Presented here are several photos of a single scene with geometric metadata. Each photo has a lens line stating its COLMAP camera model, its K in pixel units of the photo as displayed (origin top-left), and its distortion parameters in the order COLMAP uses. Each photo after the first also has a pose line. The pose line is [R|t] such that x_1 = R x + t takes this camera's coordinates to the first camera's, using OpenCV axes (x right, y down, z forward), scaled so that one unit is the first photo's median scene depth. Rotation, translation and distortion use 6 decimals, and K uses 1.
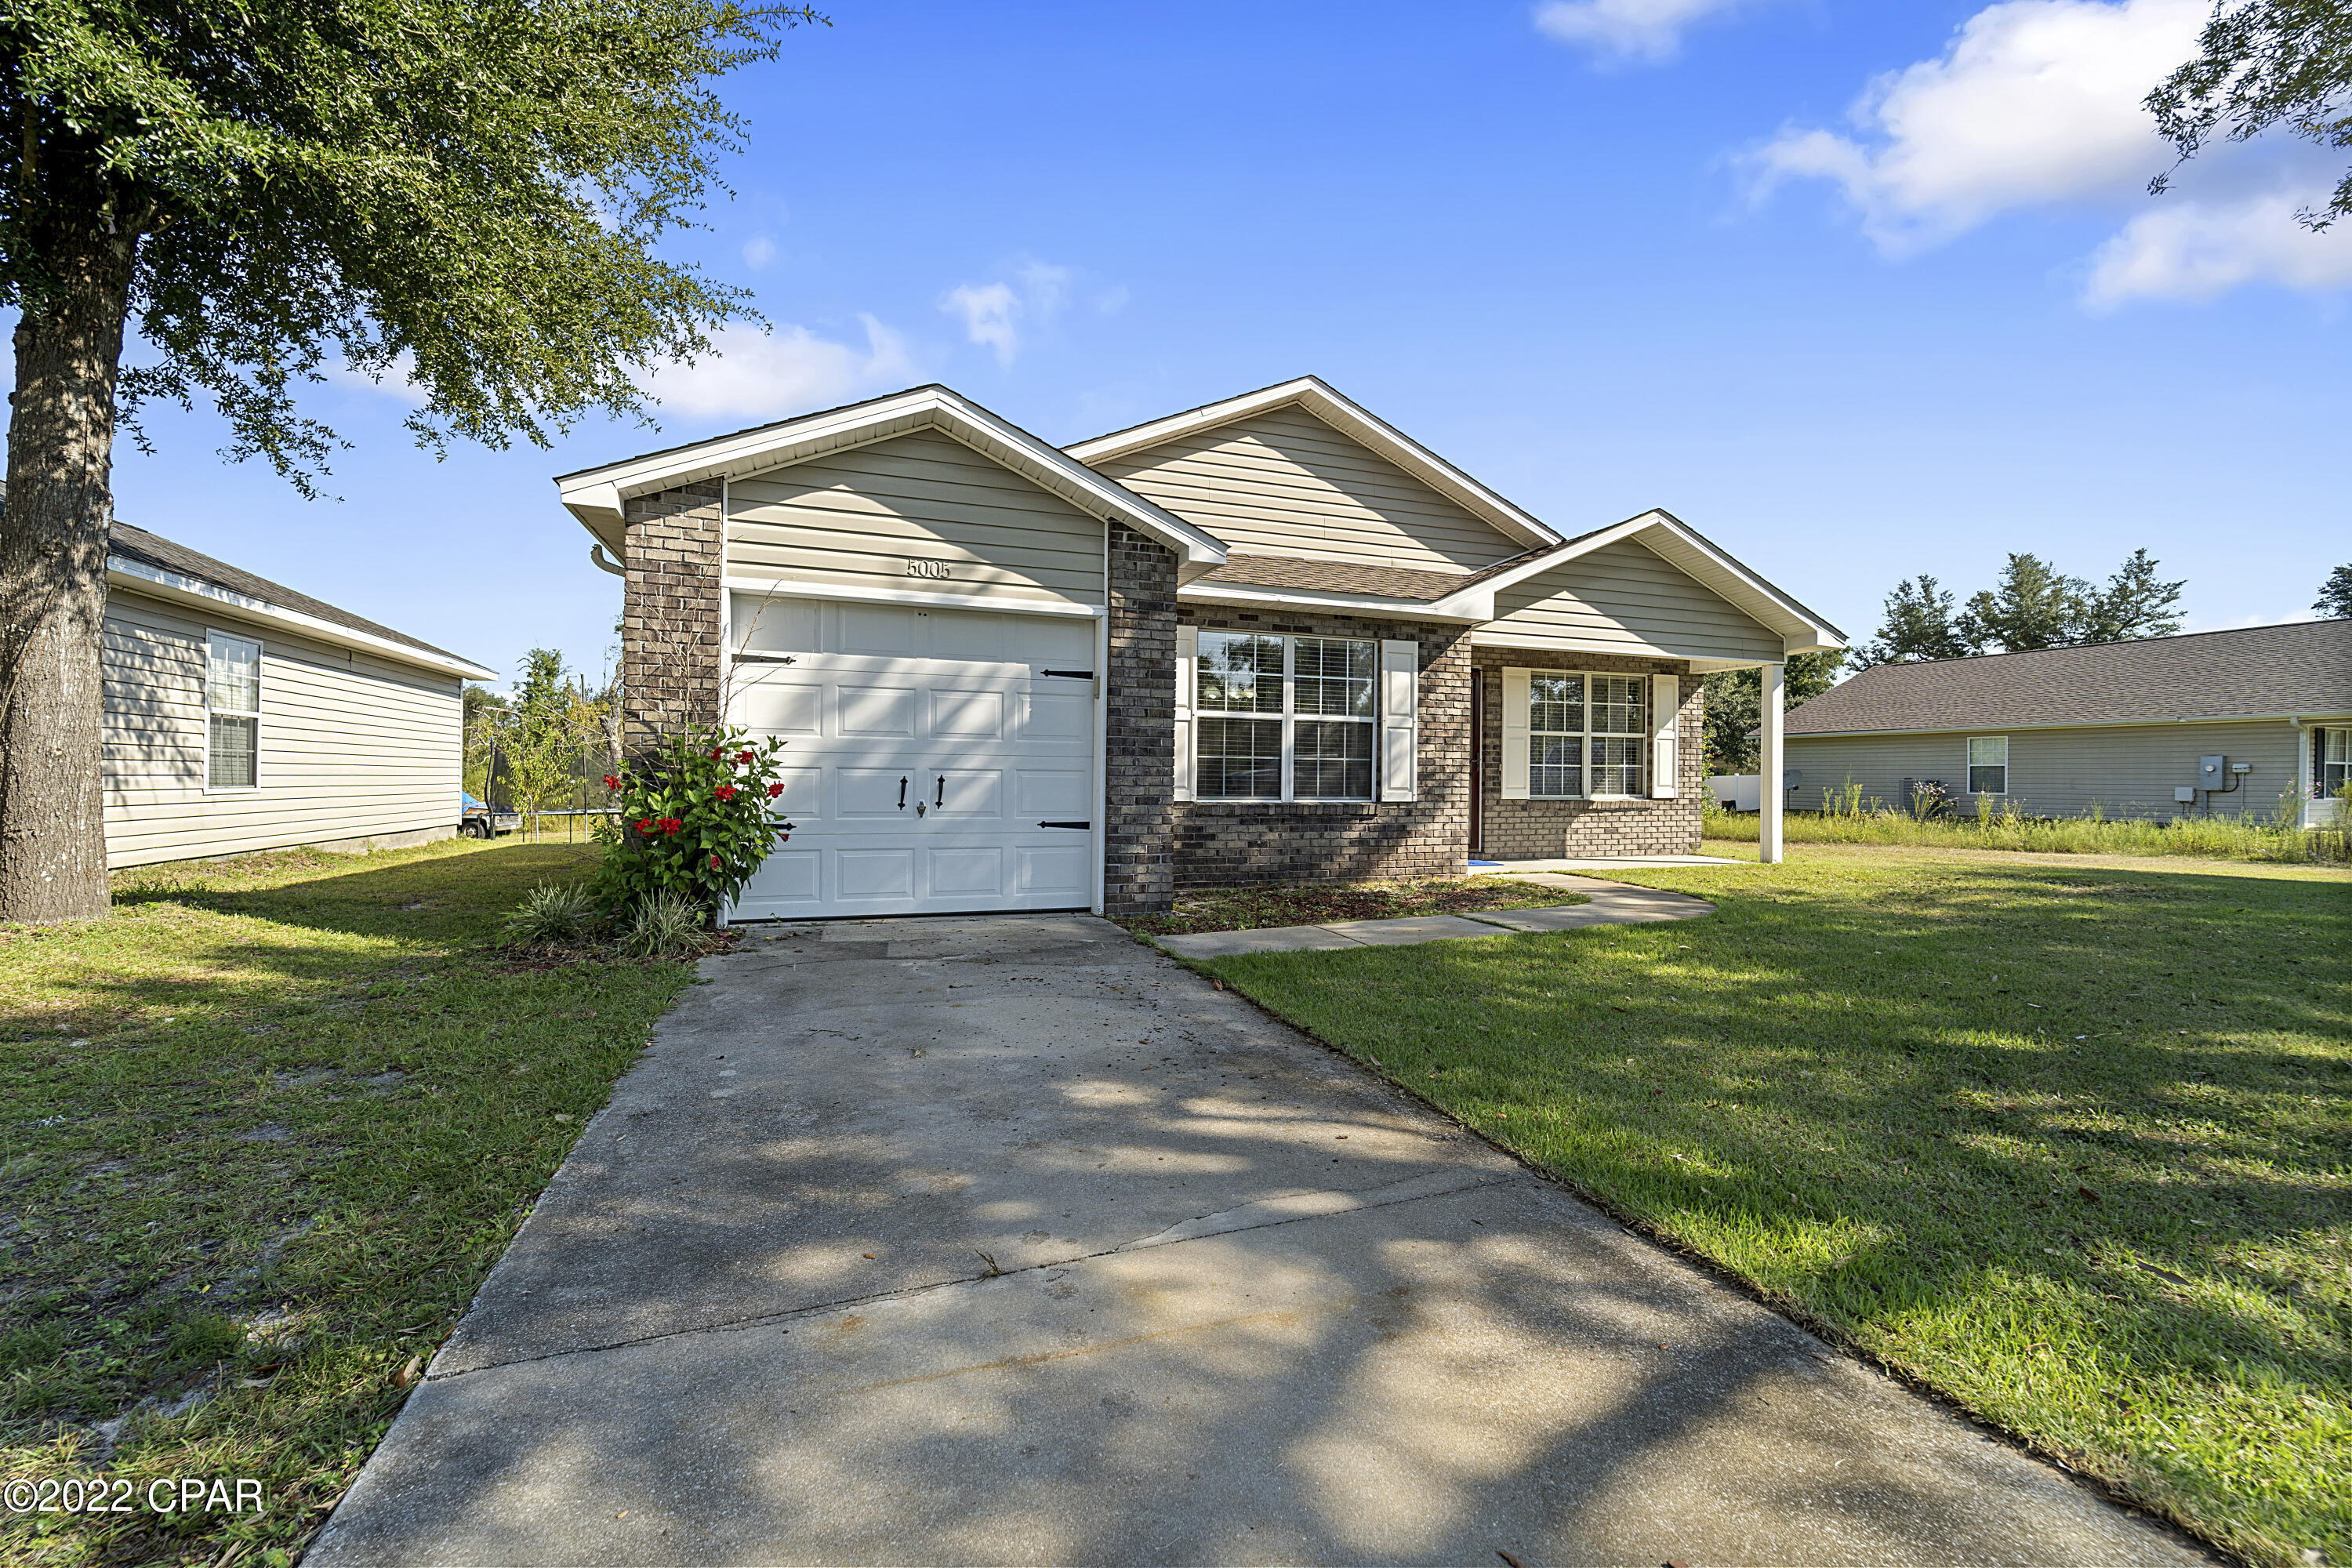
lens RADIAL K [[956.5, 0, 1178.3], [0, 956.5, 766.9], [0, 0, 1]] dist [0.000430, -0.000228]
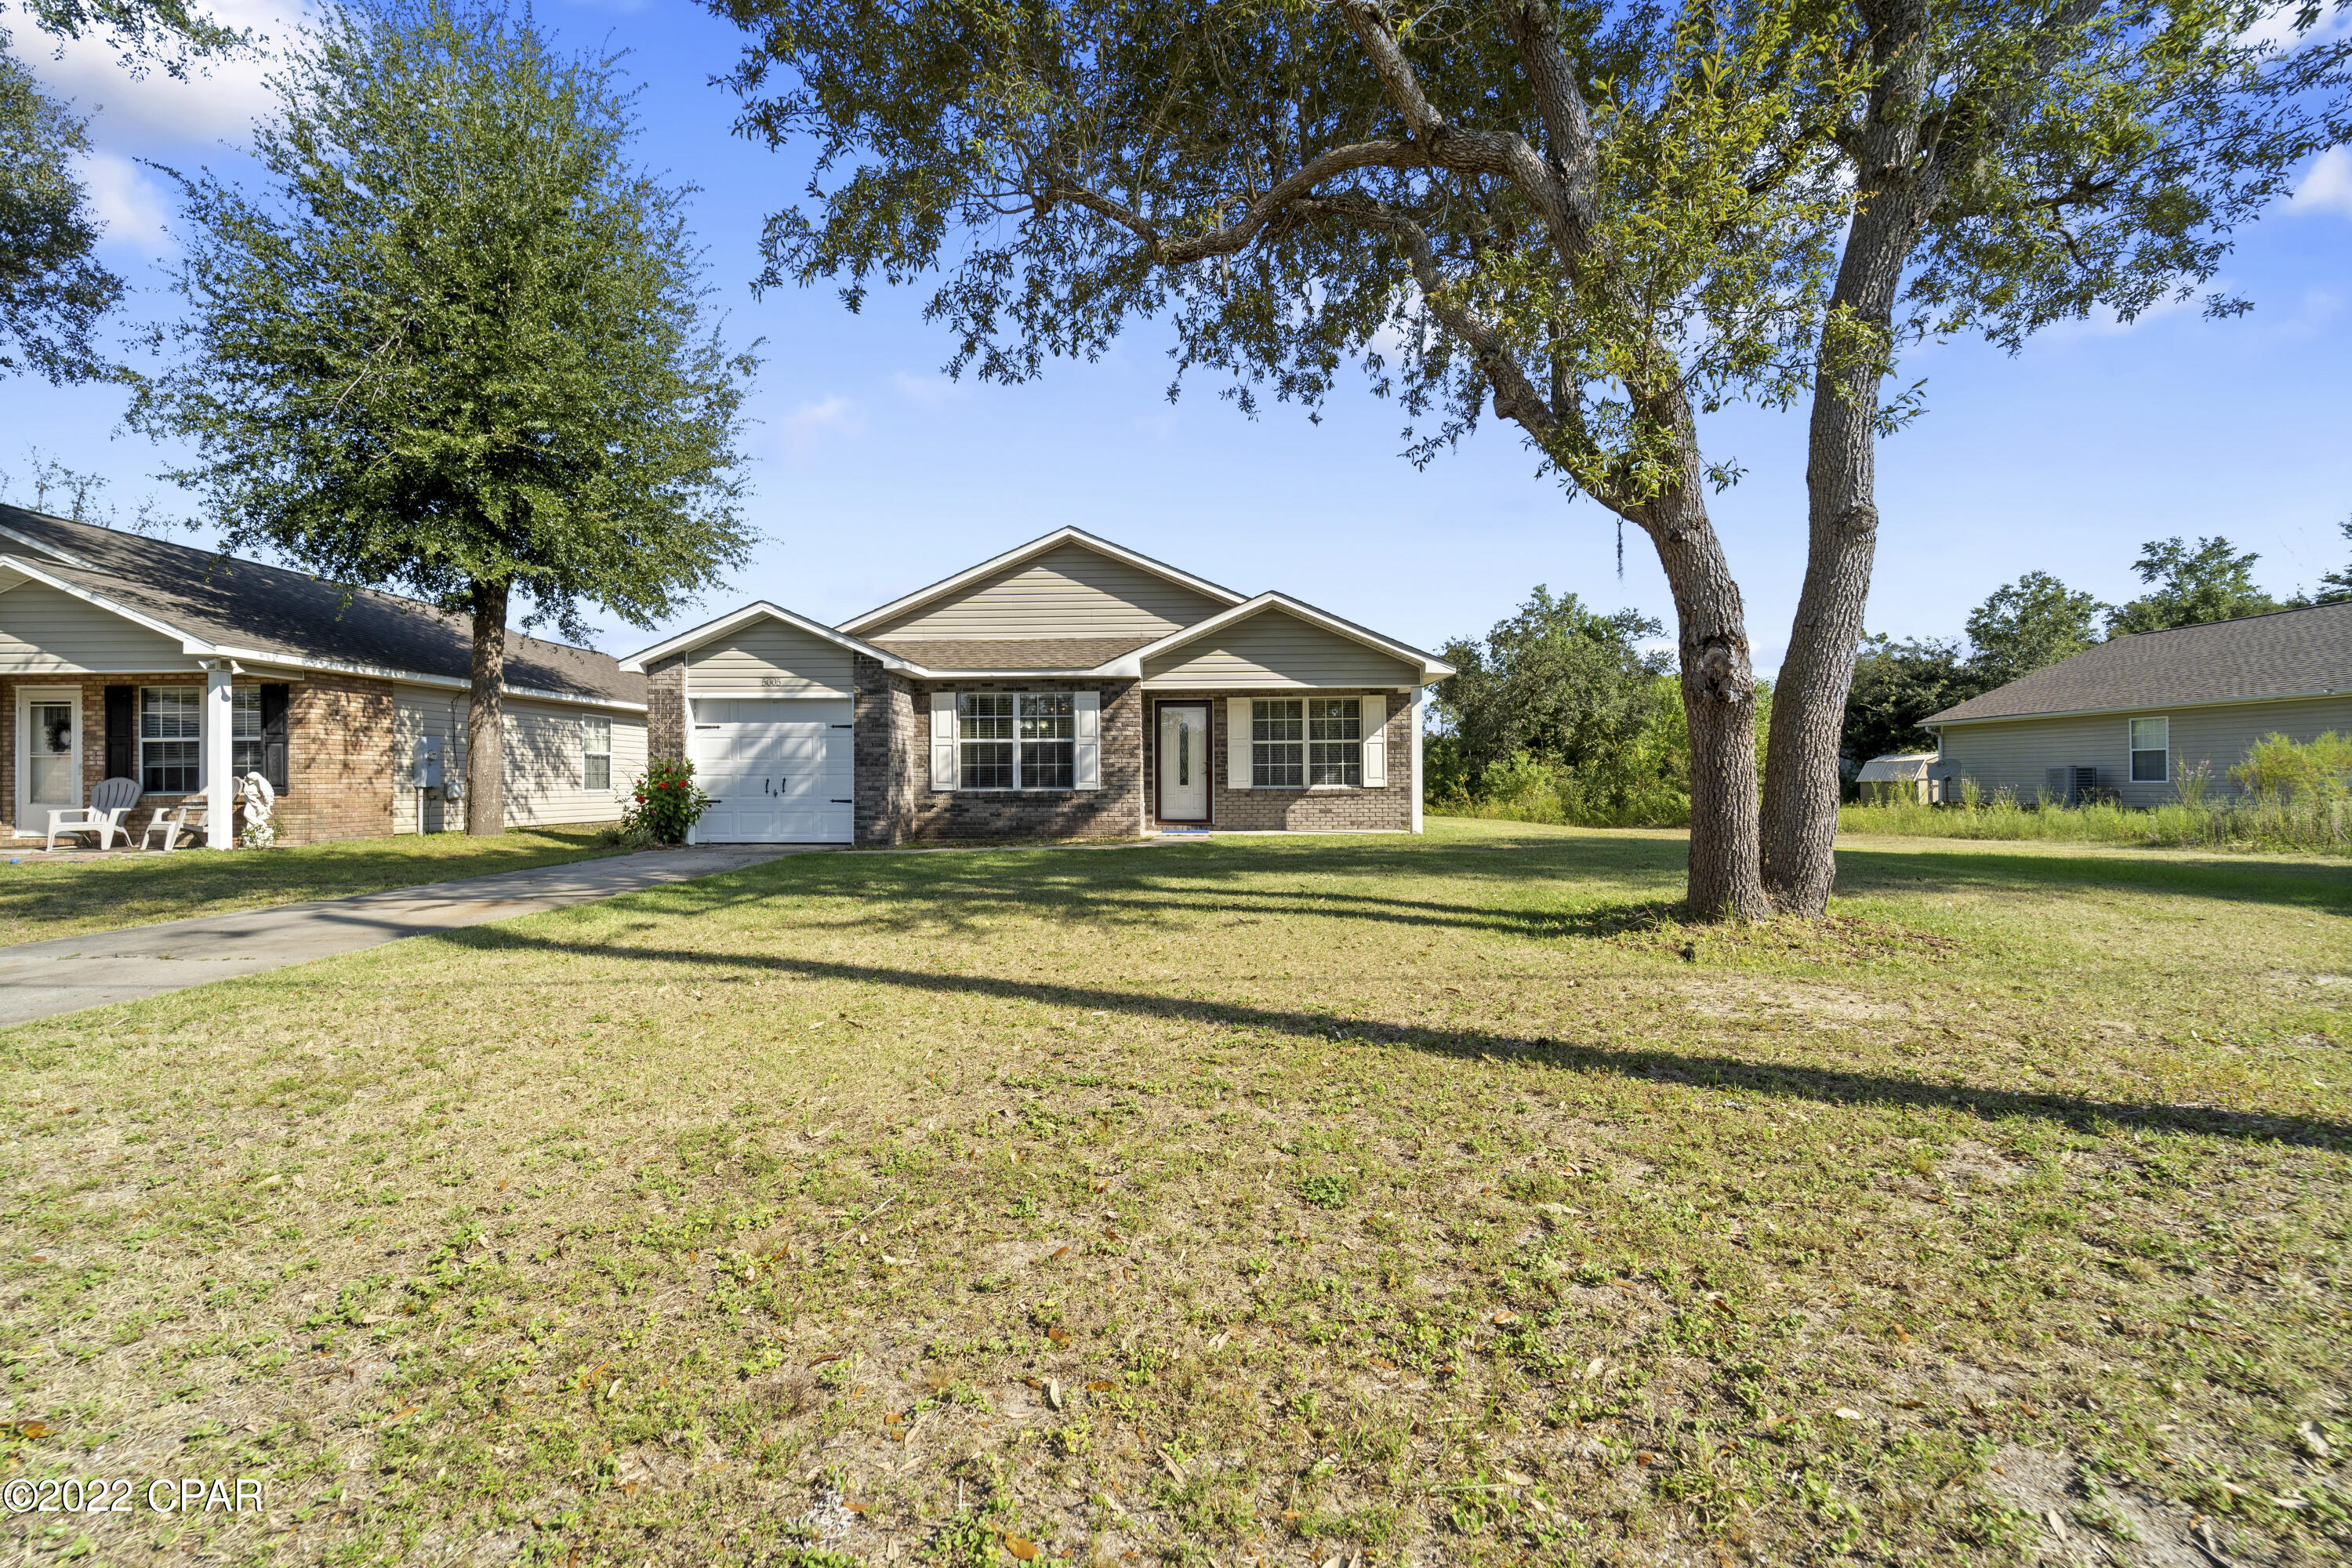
lens RADIAL K [[970.0, 0, 1192.2], [0, 970.0, 781.8], [0, 0, 1]] dist [0.000341, -0.000019]
pose [[0.927322, -0.013820, -0.374009, 1.042450], [0.018548, 0.999787, 0.009043, 0.010983], [0.373805, -0.015322, 0.927381, -0.489561]]
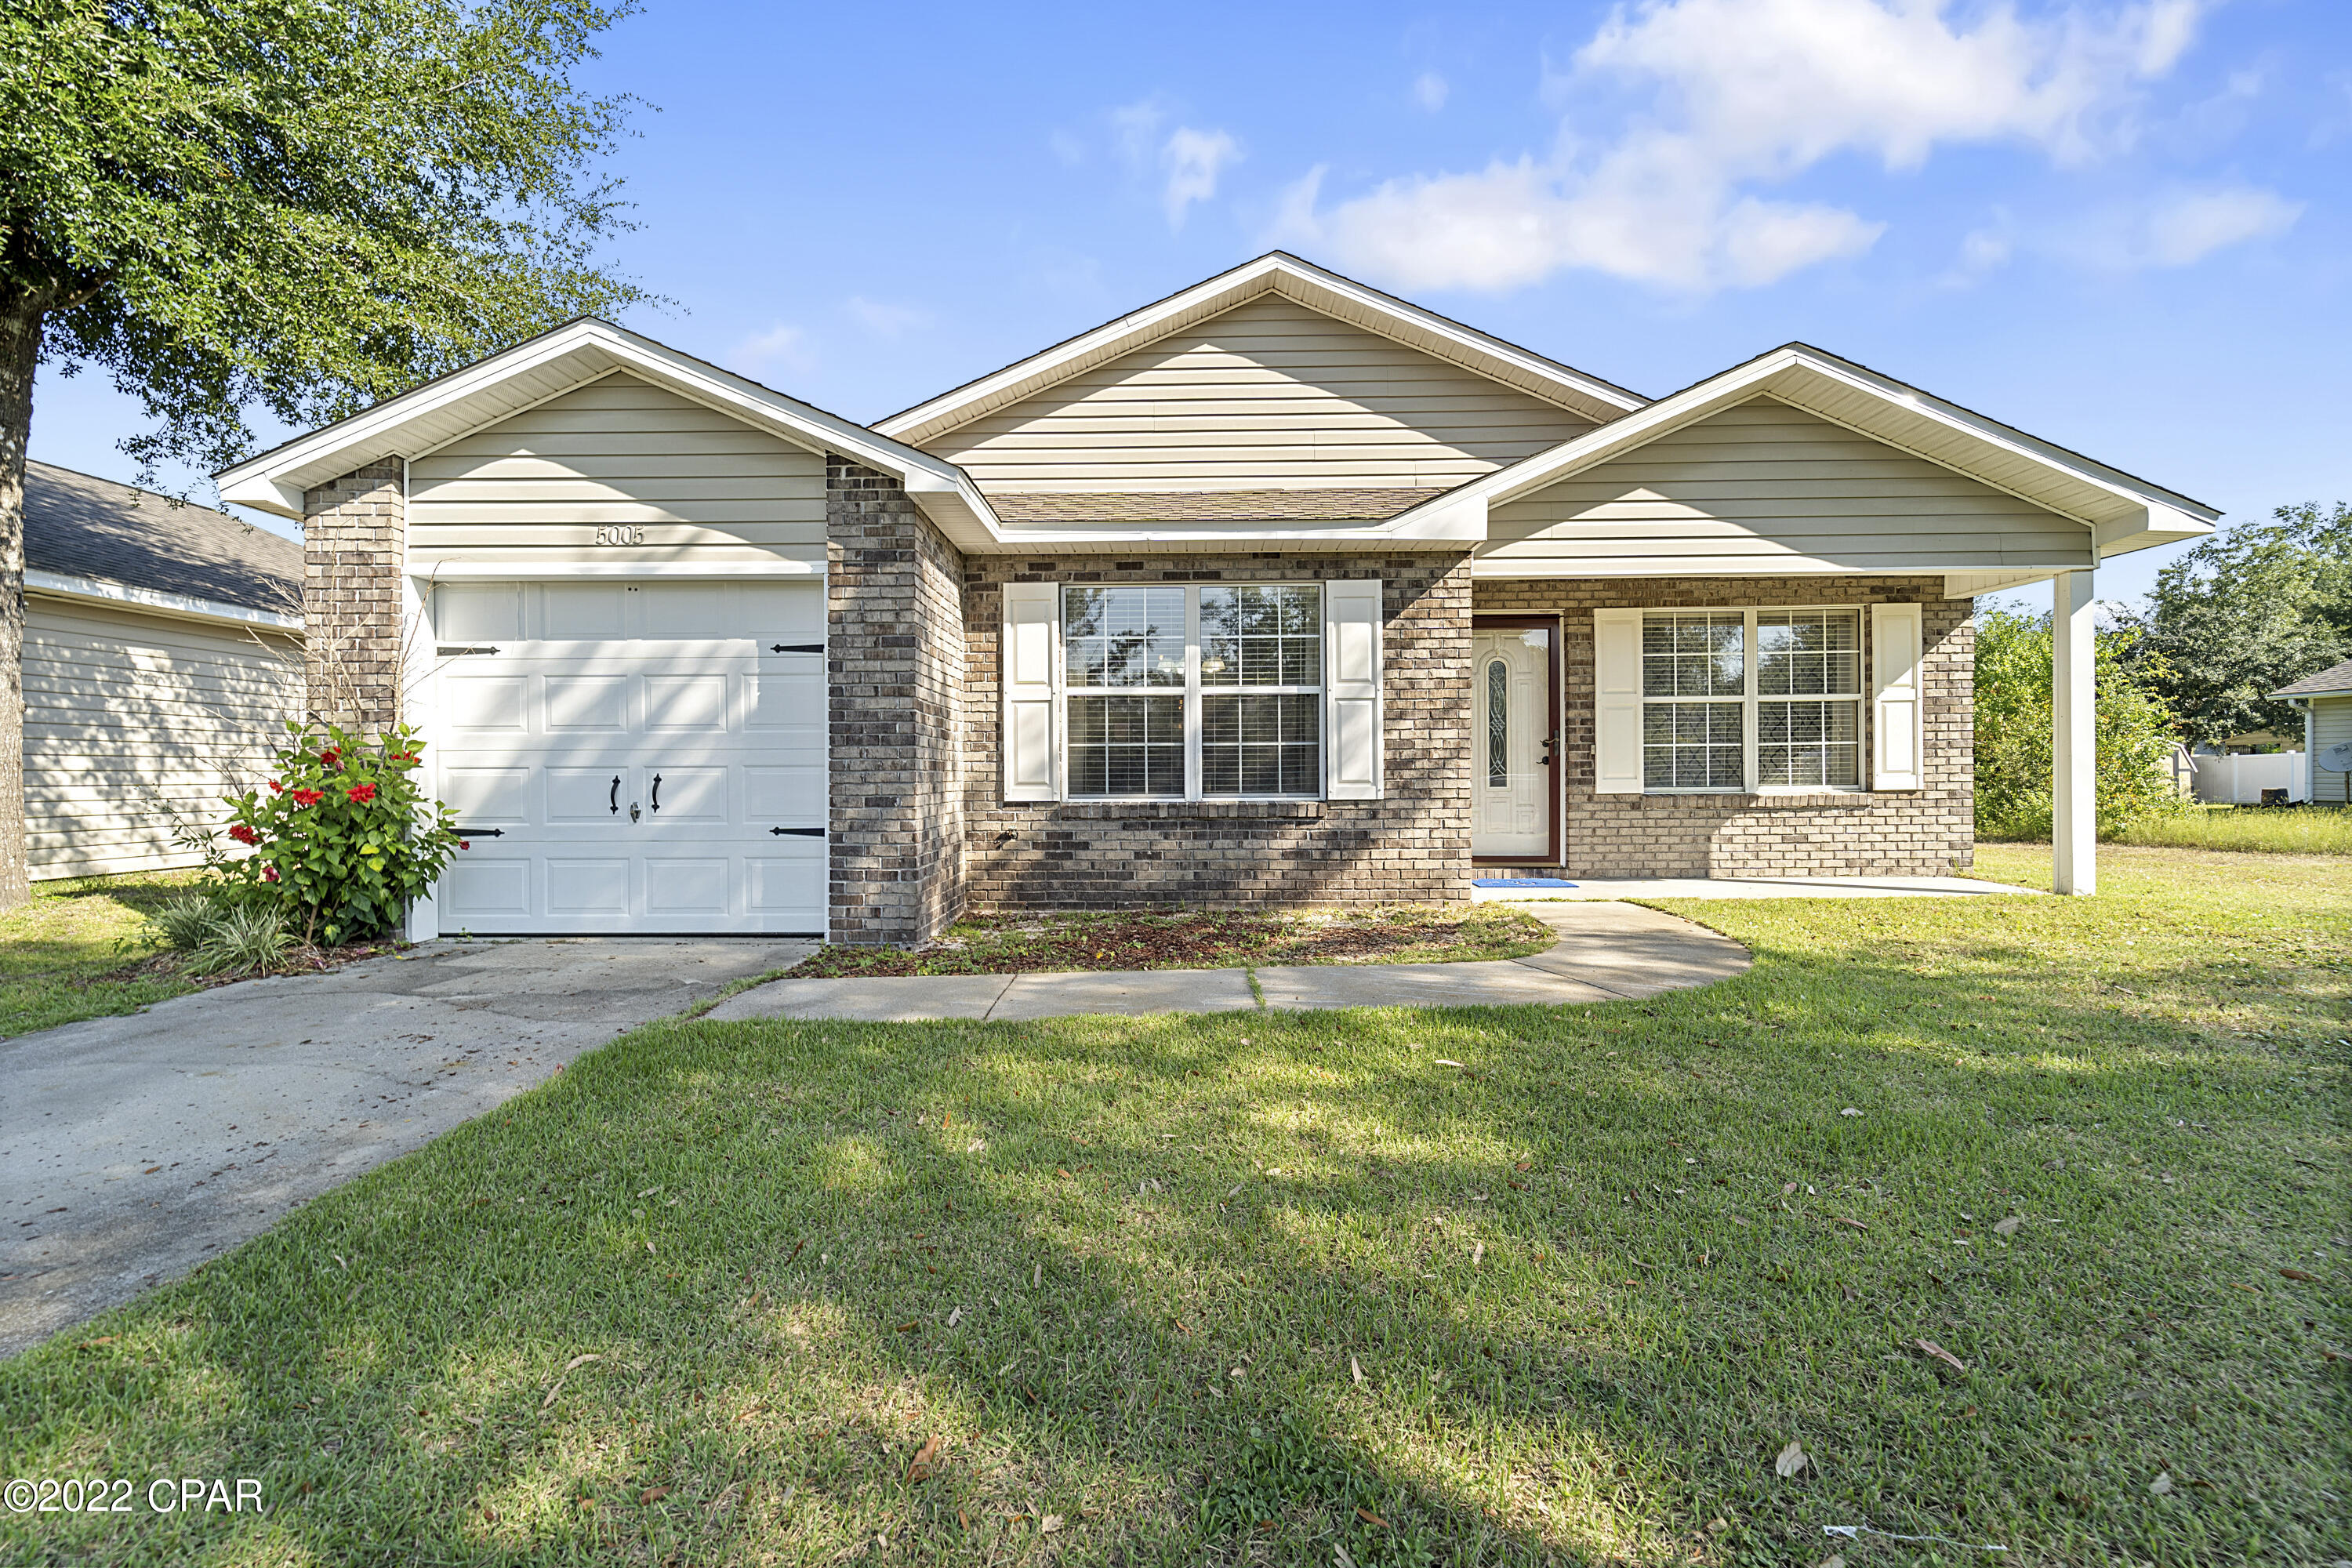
lens RADIAL K [[956.5, 0, 1178.3], [0, 956.5, 766.9], [0, 0, 1]] dist [0.000430, -0.000228]
pose [[0.933068, -0.017242, -0.359288, 0.376755], [0.019310, 0.999811, 0.002169, 0.007295], [0.359182, -0.008962, 0.933224, 0.271810]]
